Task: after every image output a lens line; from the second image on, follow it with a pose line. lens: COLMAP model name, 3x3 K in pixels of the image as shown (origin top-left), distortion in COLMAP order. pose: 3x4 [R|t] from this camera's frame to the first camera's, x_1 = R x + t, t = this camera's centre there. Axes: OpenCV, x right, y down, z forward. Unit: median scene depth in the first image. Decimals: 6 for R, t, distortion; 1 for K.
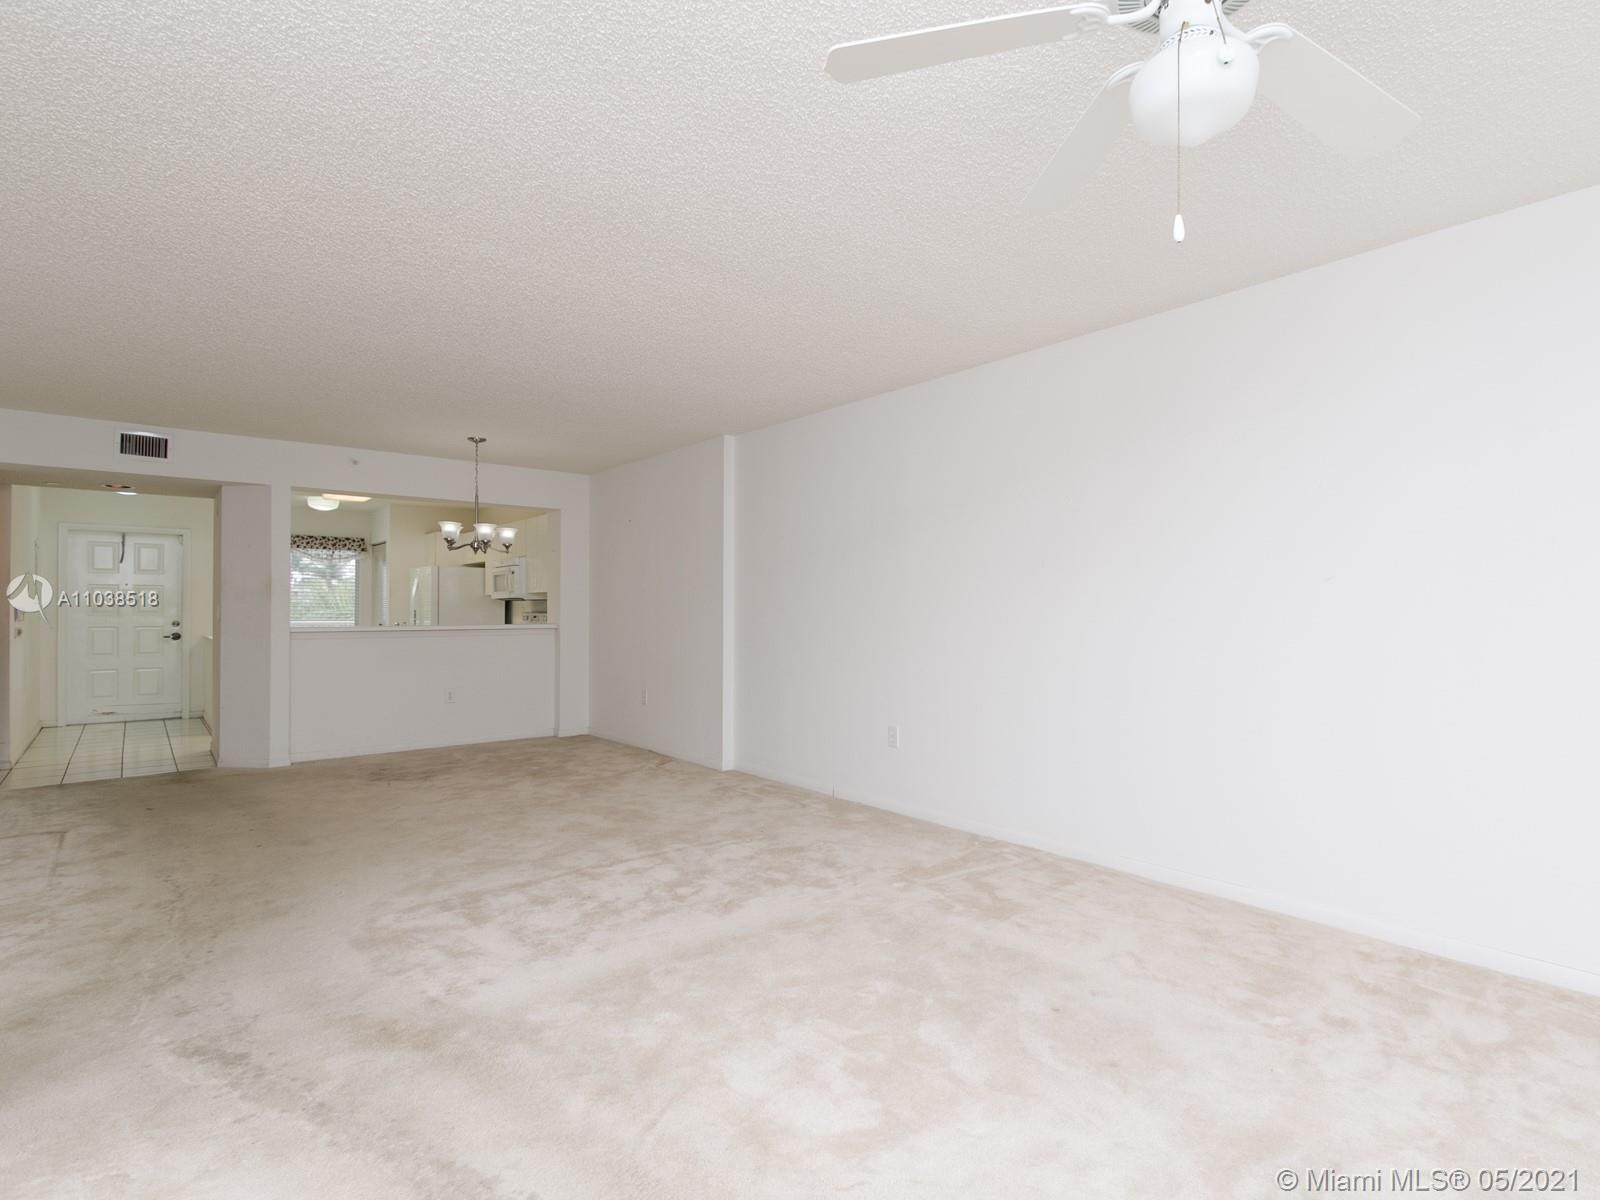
lens RADIAL K [[811.8, 0, 876.1], [0, 811.8, 602.1], [0, 0, 1]] dist [0.000926, -0.001163]
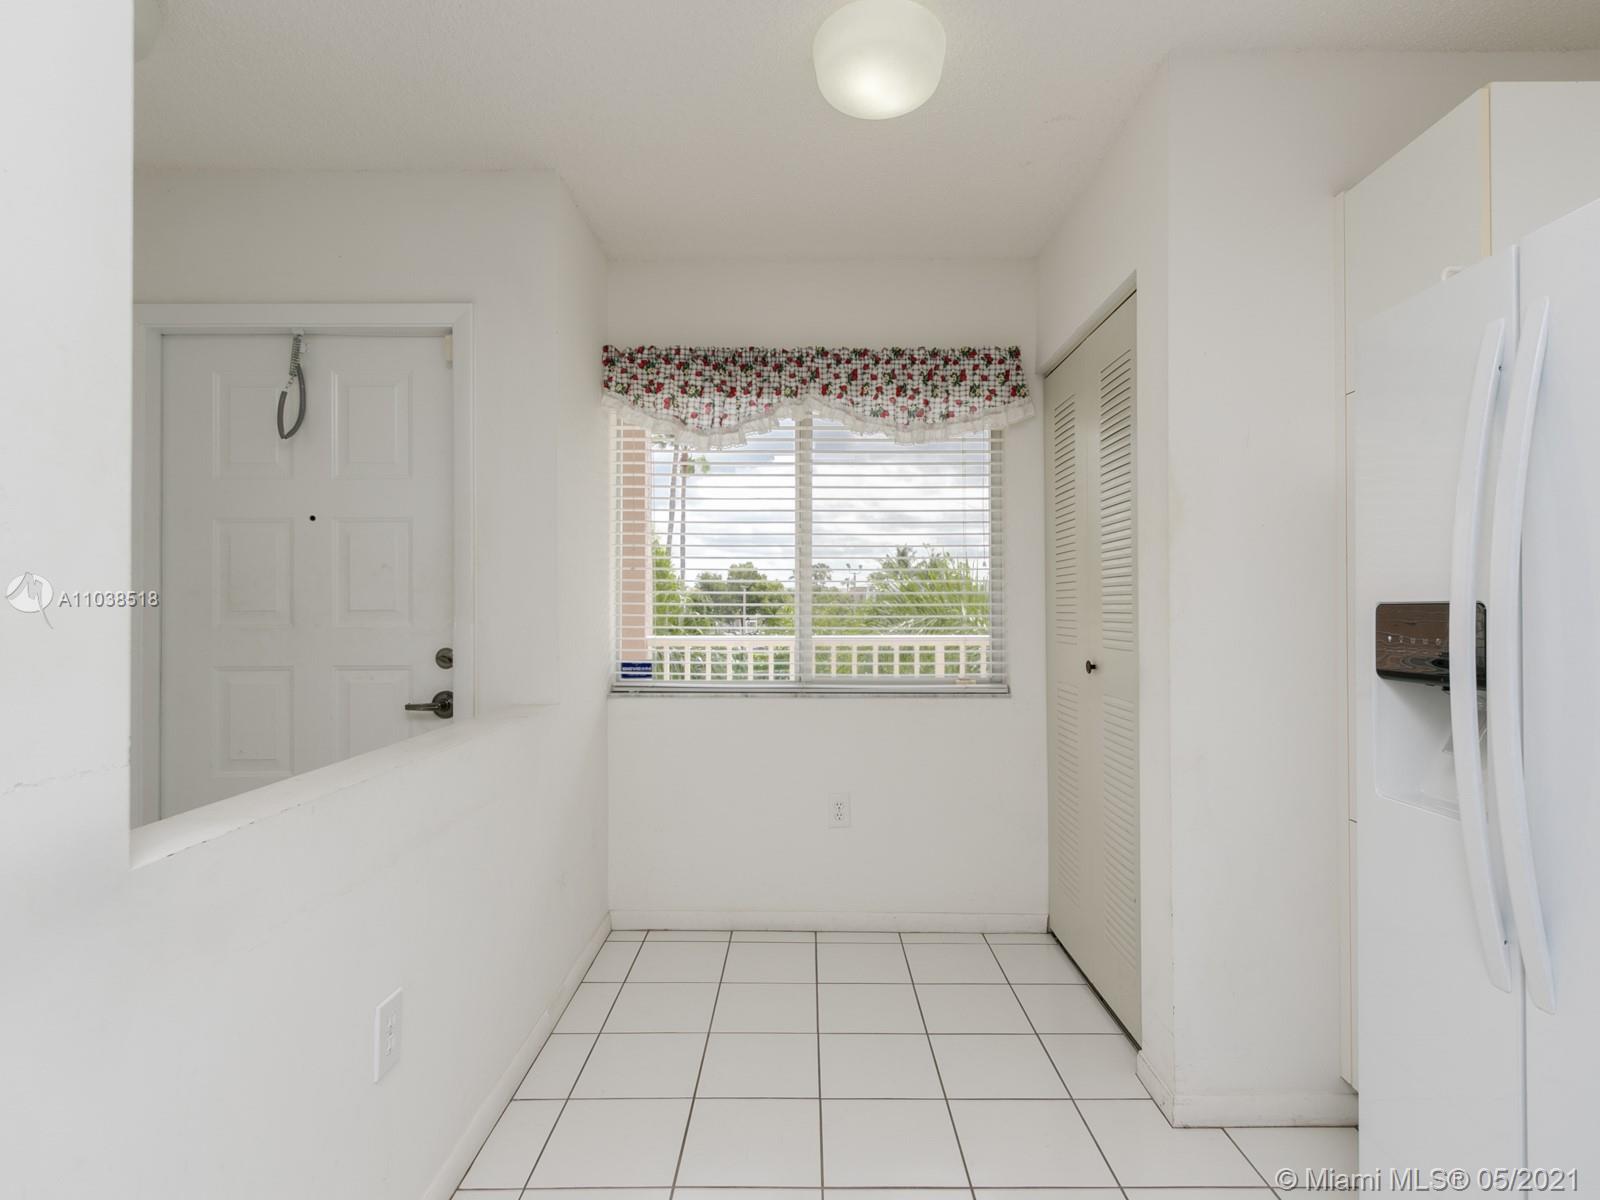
lens RADIAL K [[812.5, 0, 806.0], [0, 812.5, 601.9], [0, 0, 1]] dist [0.002929, -0.000803]
pose [[0.737443, -0.009013, -0.675349, -1.188840], [0.009321, 0.999952, -0.003168, 0.019703], [0.675345, -0.003958, 0.737492, 1.781292]]
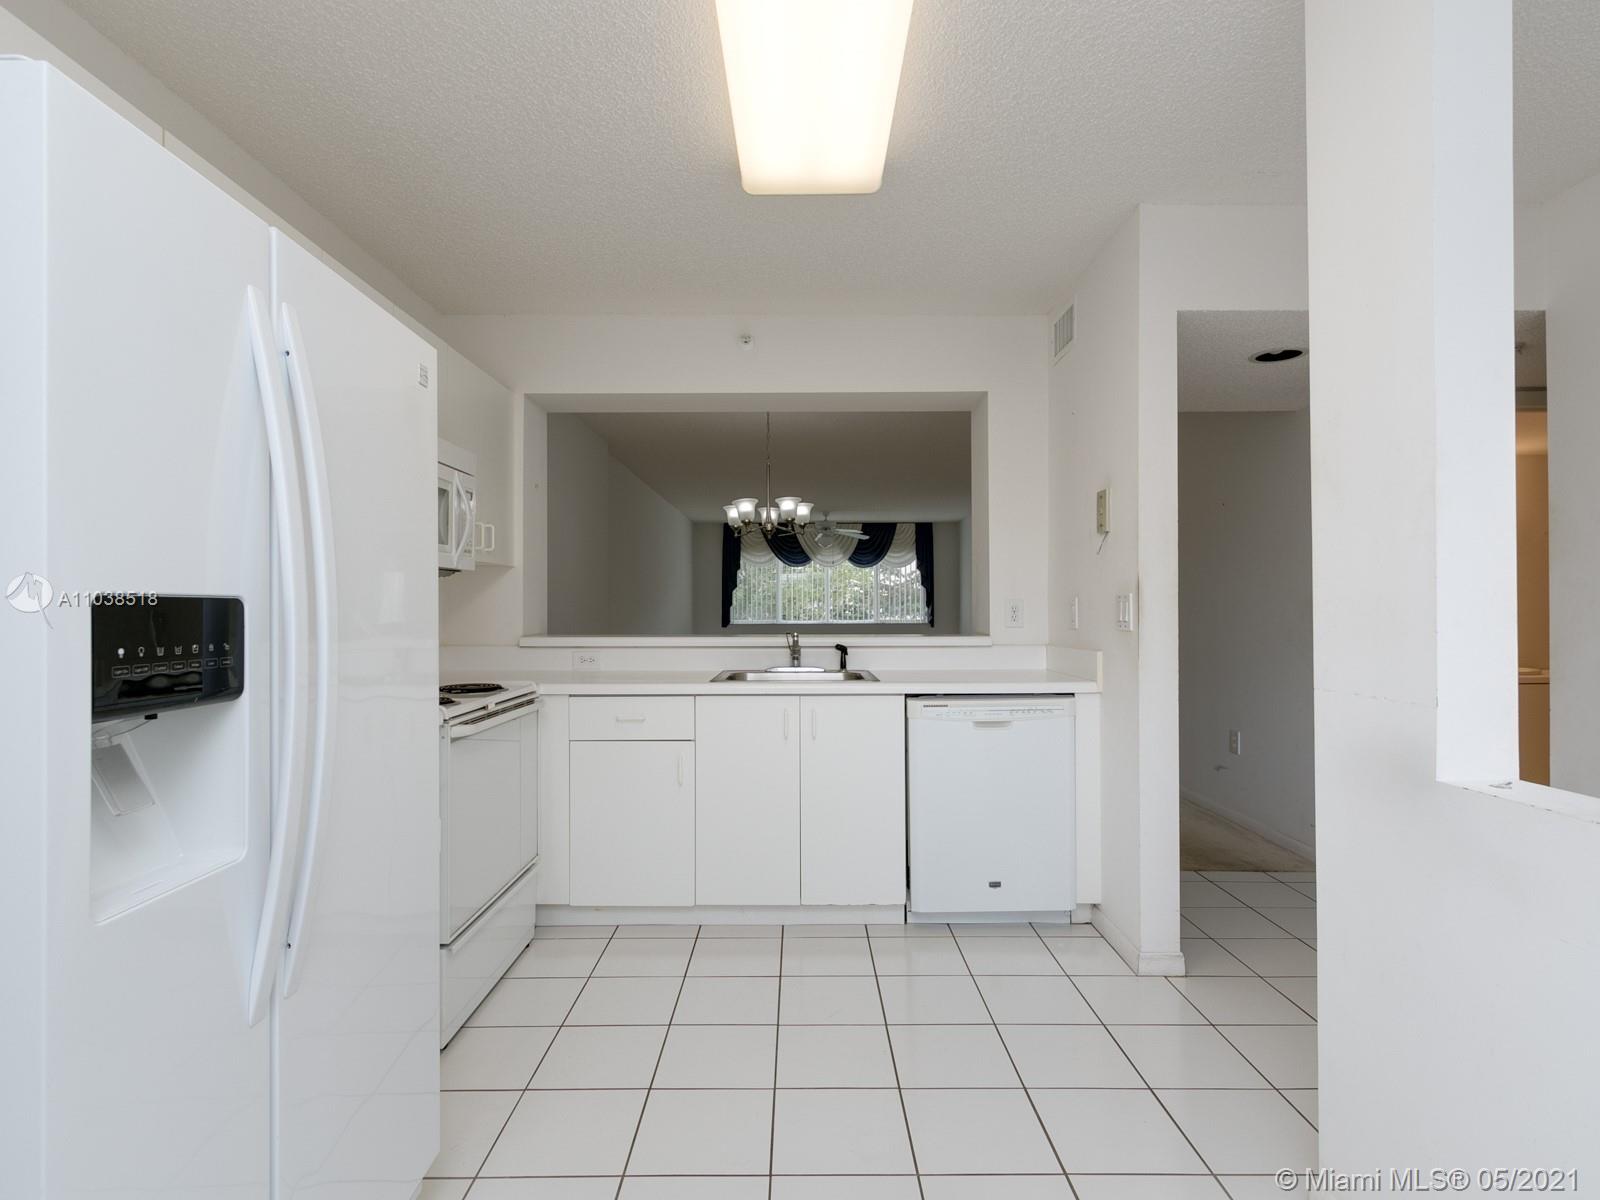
lens RADIAL K [[799.9, 0, 804.7], [0, 799.9, 604.3], [0, 0, 1]] dist [-0.001200, -0.000503]
pose [[-0.742881, 0.006924, 0.669387, -1.463766], [-0.004456, 0.999873, -0.015288, 0.025314], [-0.669408, -0.014340, -0.742756, 2.171526]]
